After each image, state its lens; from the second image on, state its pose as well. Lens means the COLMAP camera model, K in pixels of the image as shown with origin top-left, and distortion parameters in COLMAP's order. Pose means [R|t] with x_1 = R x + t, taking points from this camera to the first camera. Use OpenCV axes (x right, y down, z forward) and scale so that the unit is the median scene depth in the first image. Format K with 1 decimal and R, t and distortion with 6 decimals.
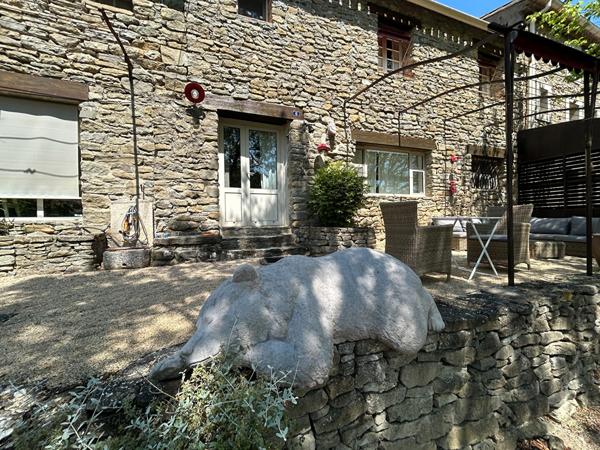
lens RADIAL K [[243.2, 0, 302.7], [0, 243.2, 222.6], [0, 0, 1]] dist [-0.000683, 0.000779]
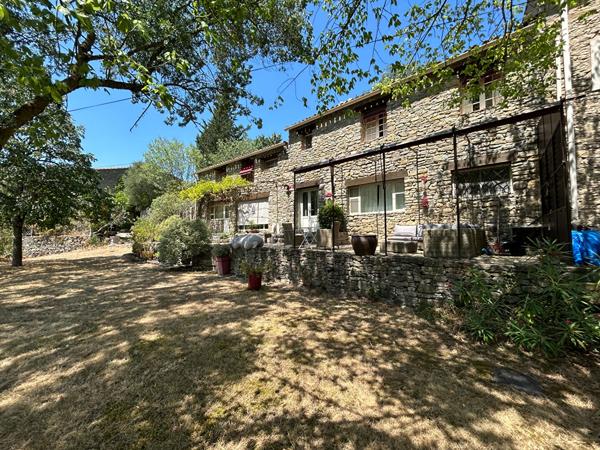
lens RADIAL K [[243.2, 0, 299.1], [0, 243.2, 224.5], [0, 0, 1]] dist [-0.000683, 0.000779]
pose [[0.479050, -0.027917, -0.877344, 1.760477], [-0.005004, 0.999391, -0.034533, 0.025862], [0.877773, 0.020933, 0.478619, -0.229342]]
